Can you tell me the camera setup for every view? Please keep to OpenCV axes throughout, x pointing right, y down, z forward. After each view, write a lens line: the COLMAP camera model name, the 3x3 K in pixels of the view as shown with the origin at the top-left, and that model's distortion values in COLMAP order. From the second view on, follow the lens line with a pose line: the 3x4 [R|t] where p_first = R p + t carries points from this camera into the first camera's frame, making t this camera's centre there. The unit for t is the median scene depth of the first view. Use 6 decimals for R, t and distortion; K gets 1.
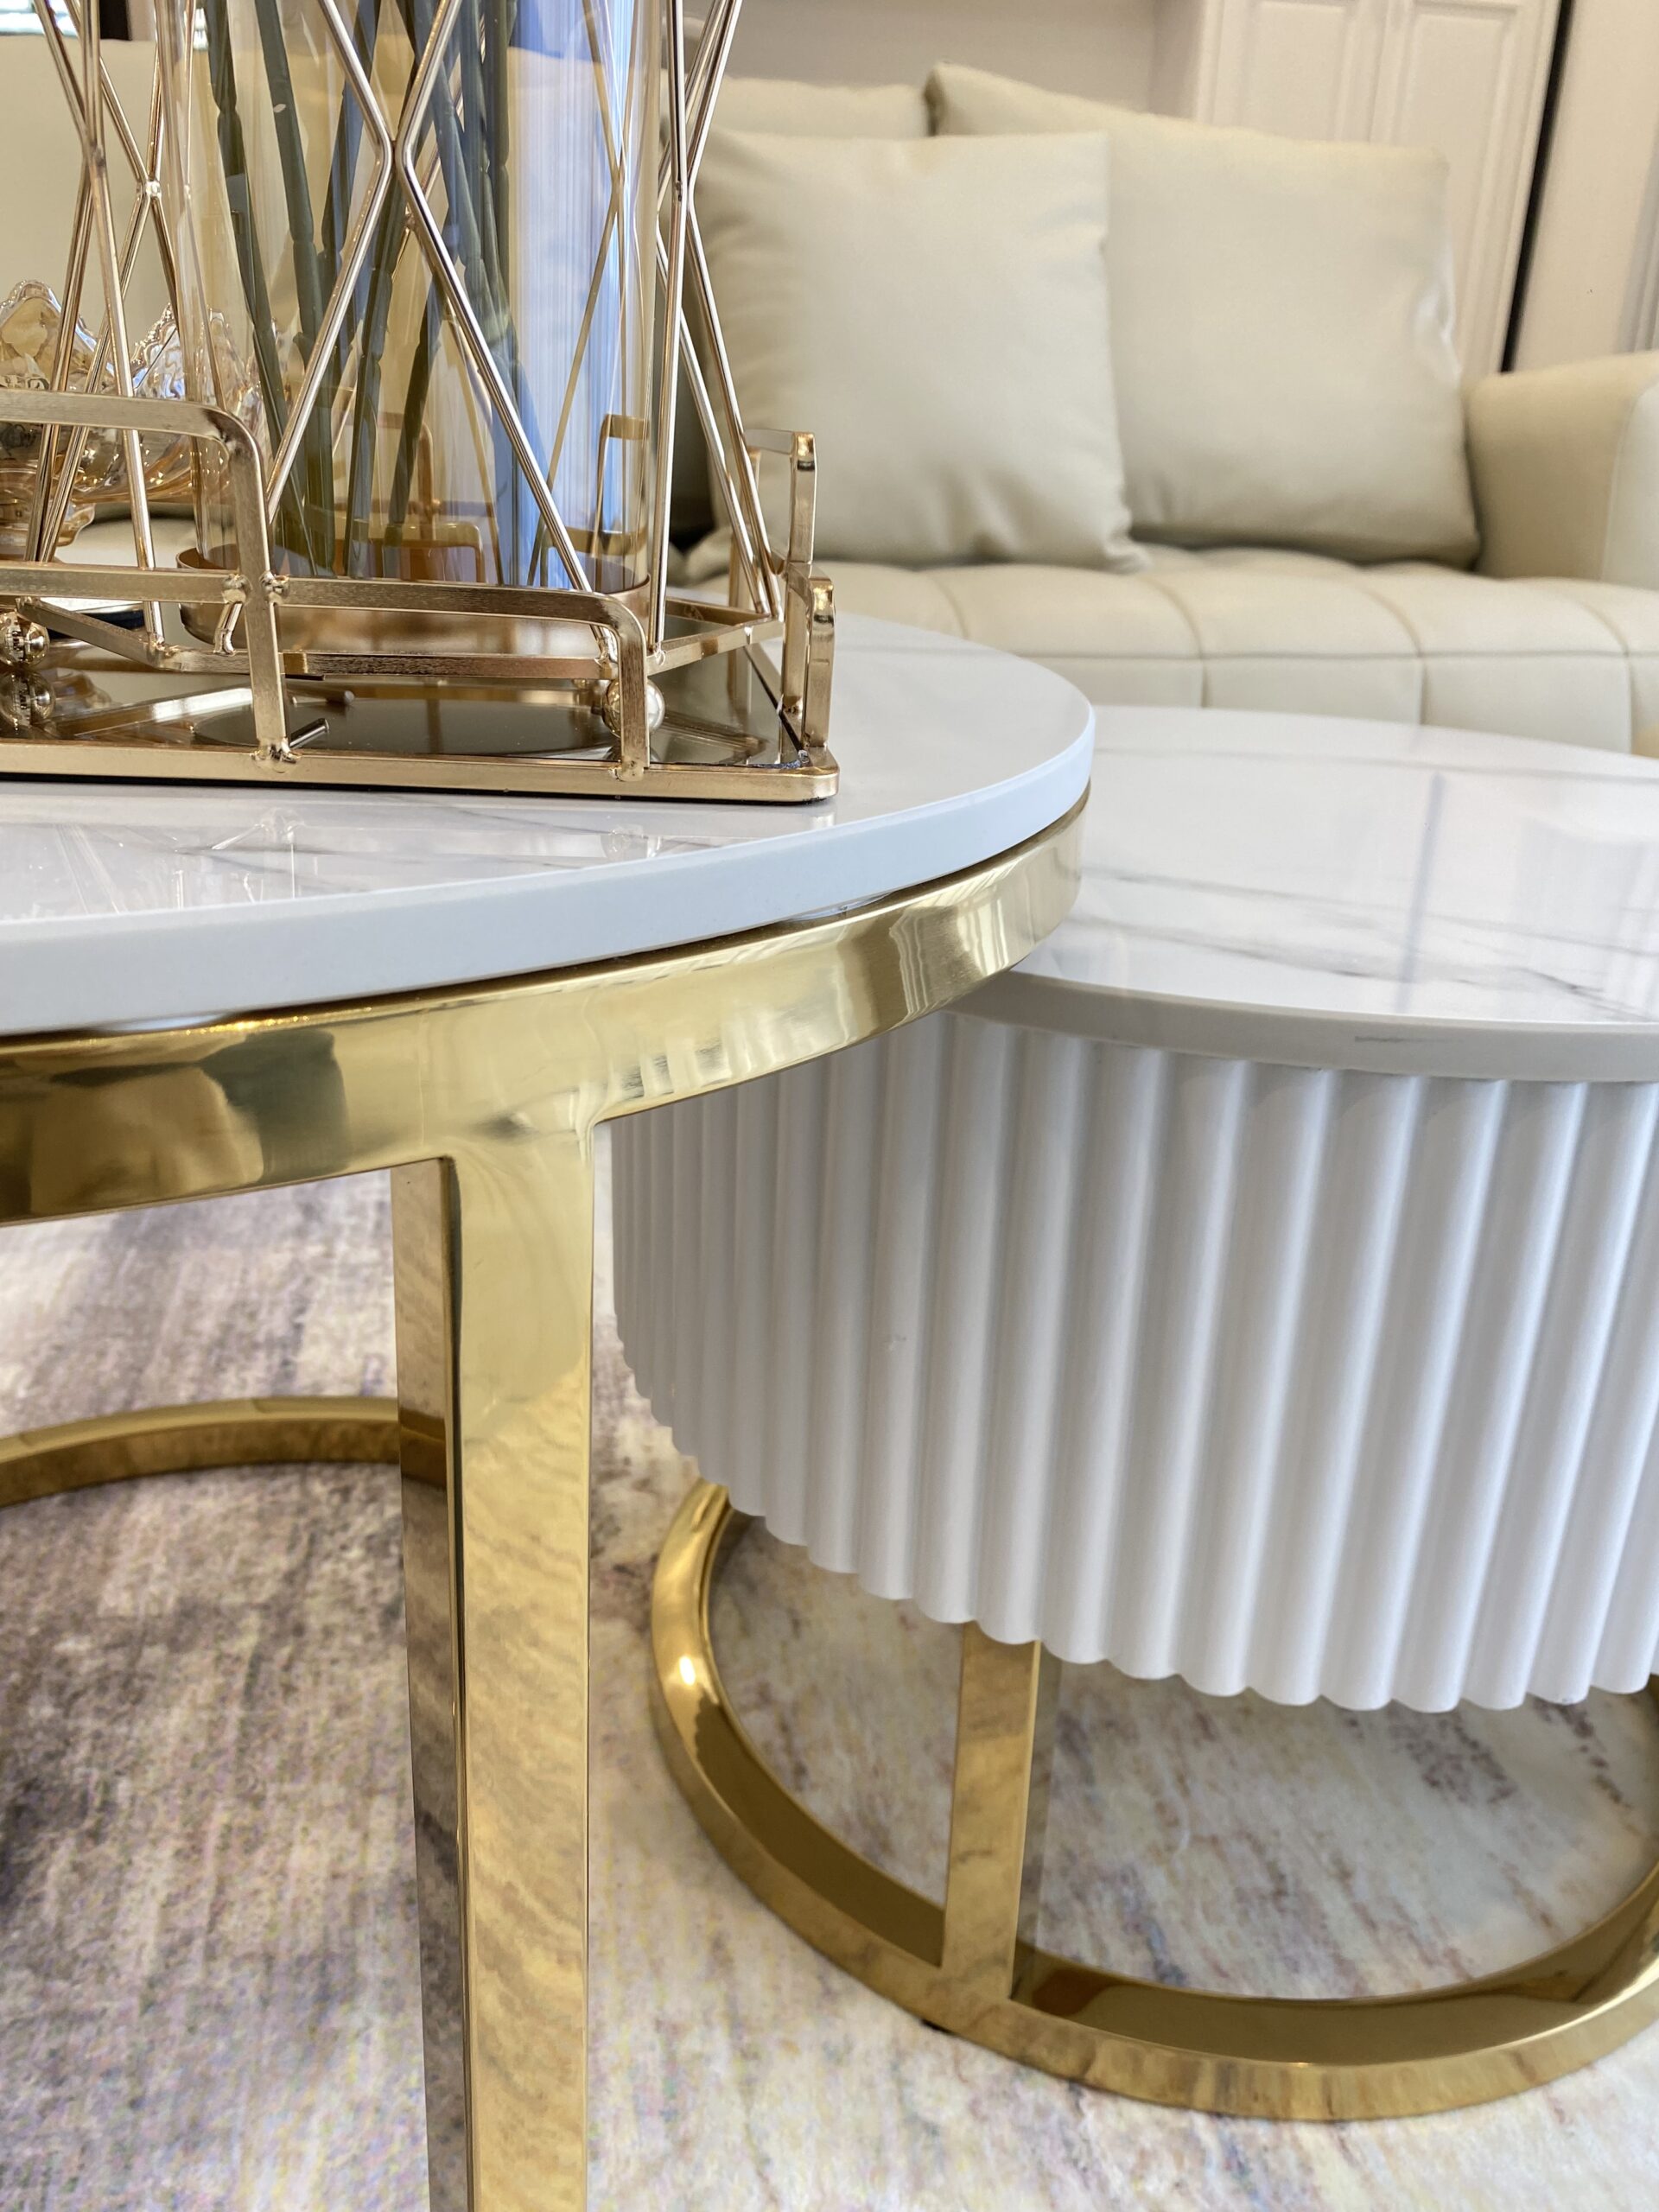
lens RADIAL K [[1691.5, 0, 834.4], [0, 1691.5, 1100.3], [0, 0, 1]] dist [0.000753, -0.004108]
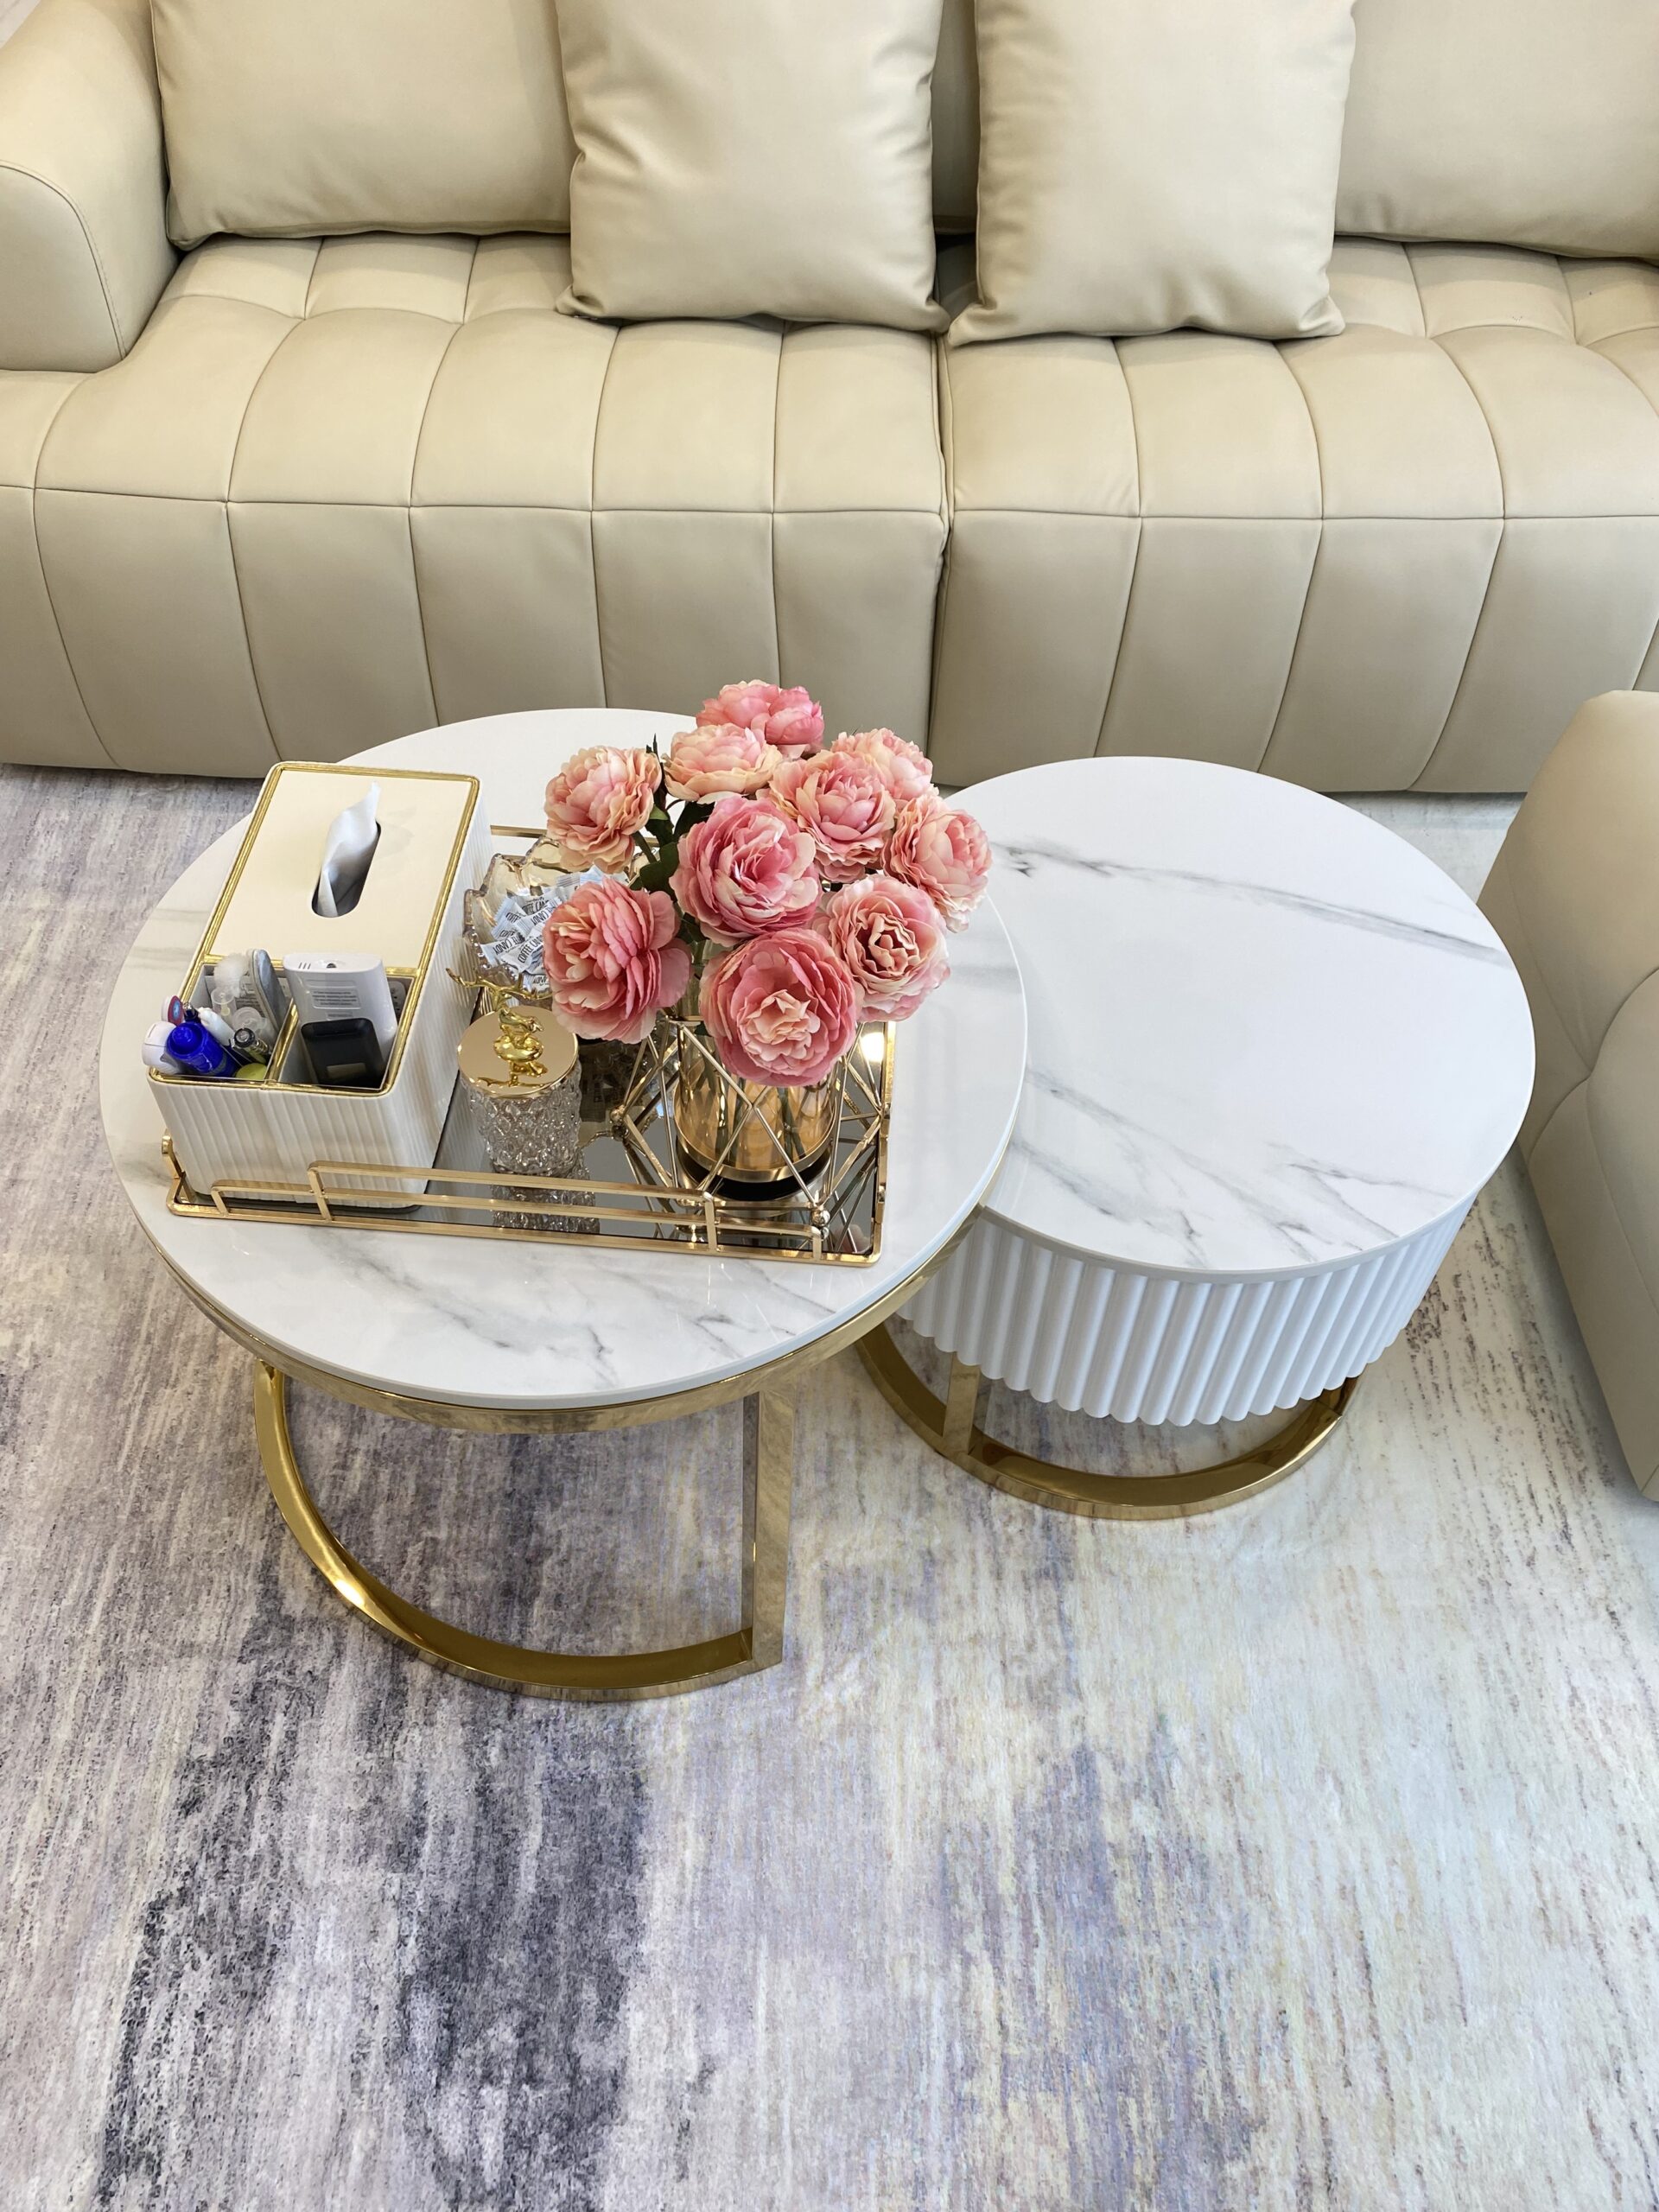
lens RADIAL K [[1691.5, 0, 843.4], [0, 1691.5, 1052.0], [0, 0, 1]] dist [0.000753, -0.004108]
pose [[0.983842, 0.129949, -0.123158, 0.132611], [-0.056514, 0.878123, 0.475085, -0.988405], [0.169884, -0.460448, 0.871279, -0.778532]]
